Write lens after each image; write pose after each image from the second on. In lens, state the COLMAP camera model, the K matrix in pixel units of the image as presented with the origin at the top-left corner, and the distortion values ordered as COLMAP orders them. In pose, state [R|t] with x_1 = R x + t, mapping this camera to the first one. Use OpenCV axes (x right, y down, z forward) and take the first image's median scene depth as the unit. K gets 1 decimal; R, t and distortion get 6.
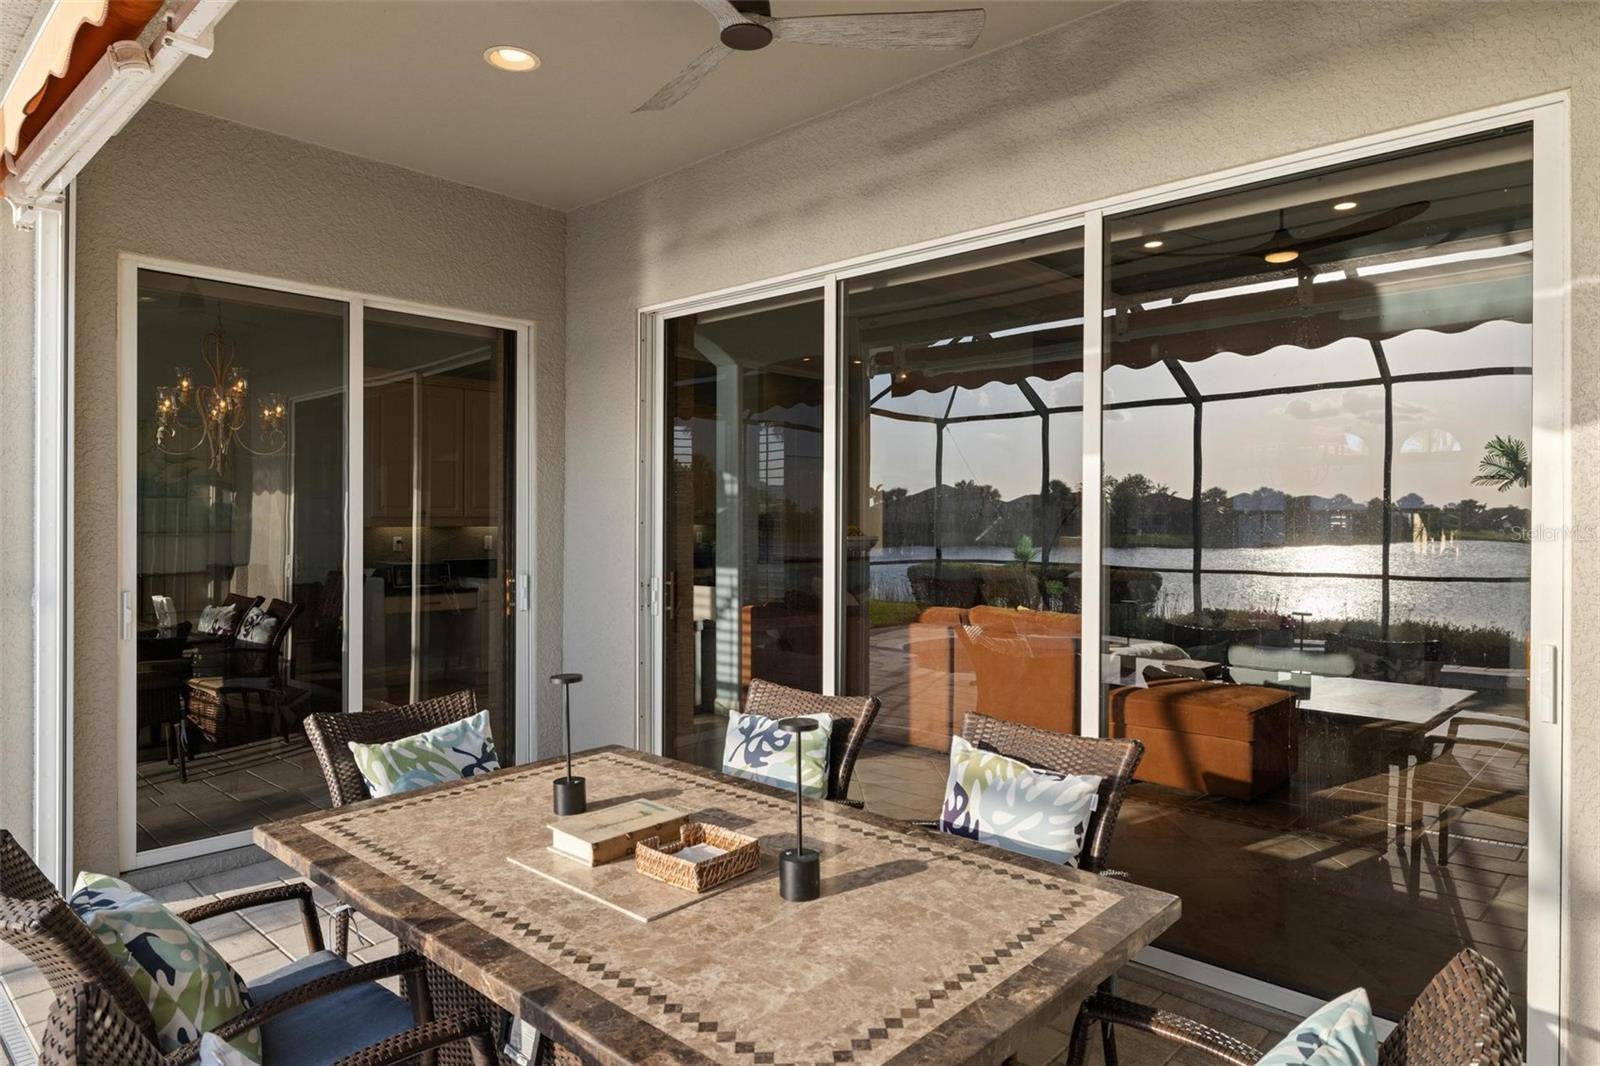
lens RADIAL K [[954.7, 0, 796.8], [0, 954.7, 518.9], [0, 0, 1]] dist [-0.004733, -0.000156]
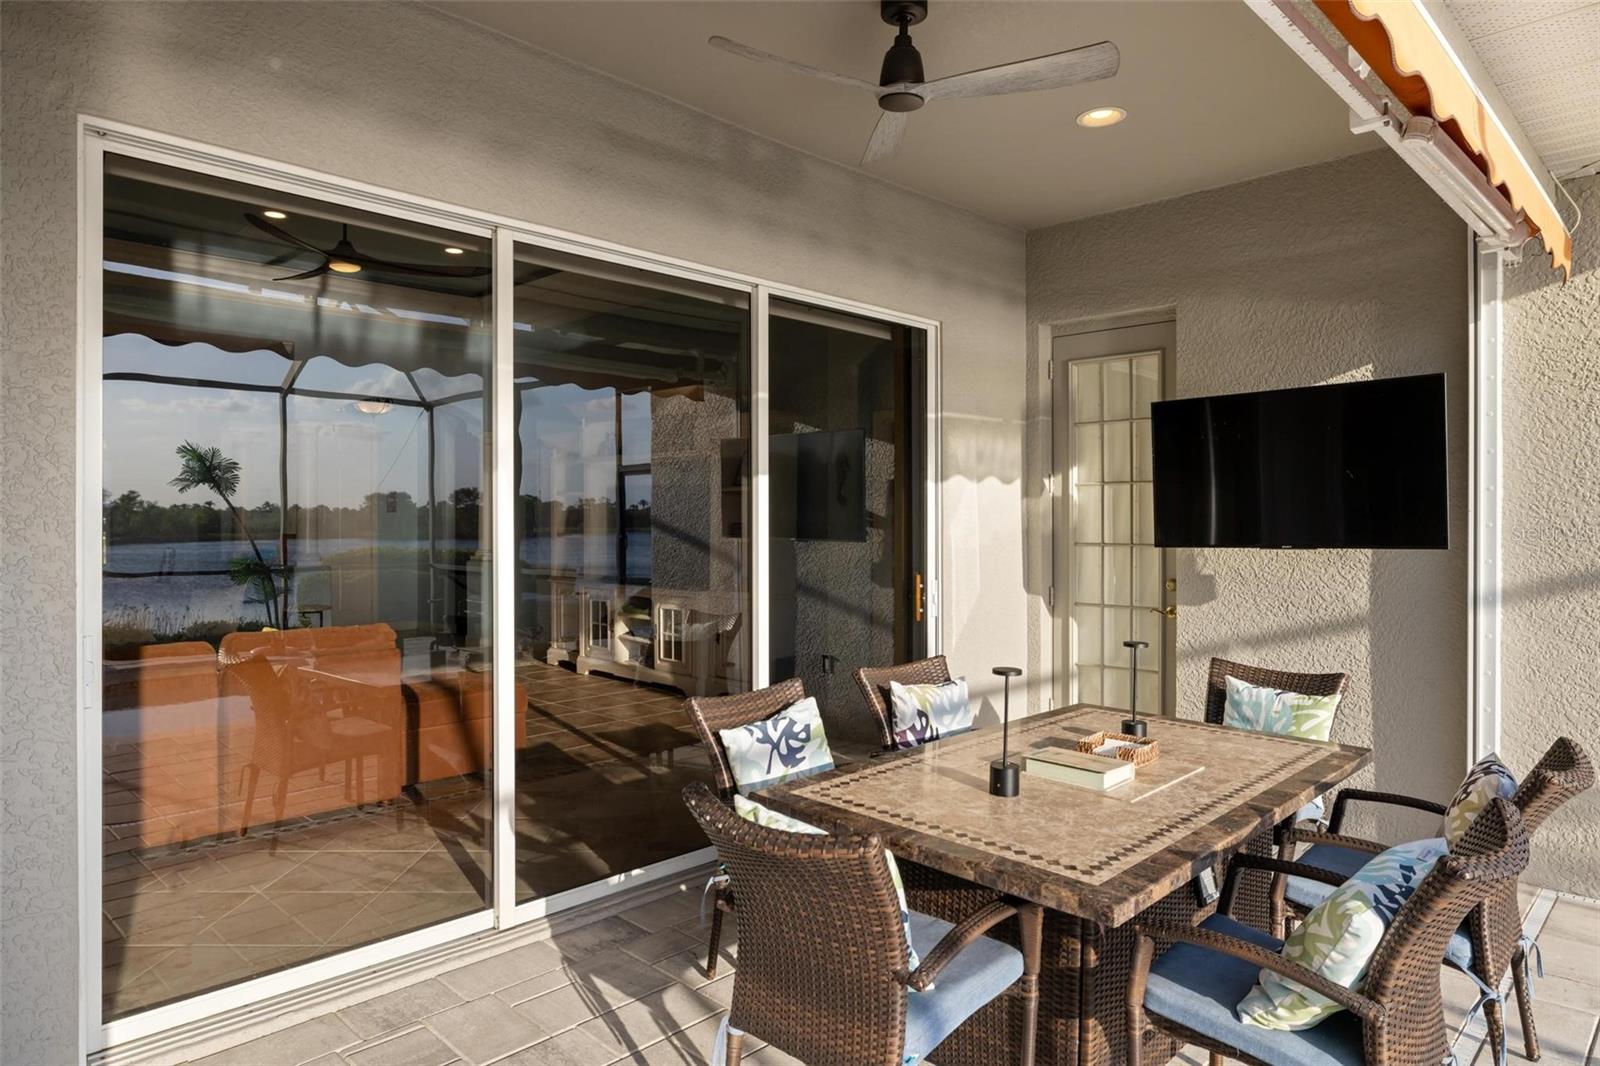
lens RADIAL K [[968.3, 0, 800.0], [0, 968.3, 533.0], [0, 0, 1]] dist [-0.002408, 0.000129]
pose [[0.026710, -0.014484, 0.999538, -1.389056], [-0.002989, 0.999889, 0.014569, -0.007906], [-0.999639, -0.003376, 0.026664, 1.241682]]
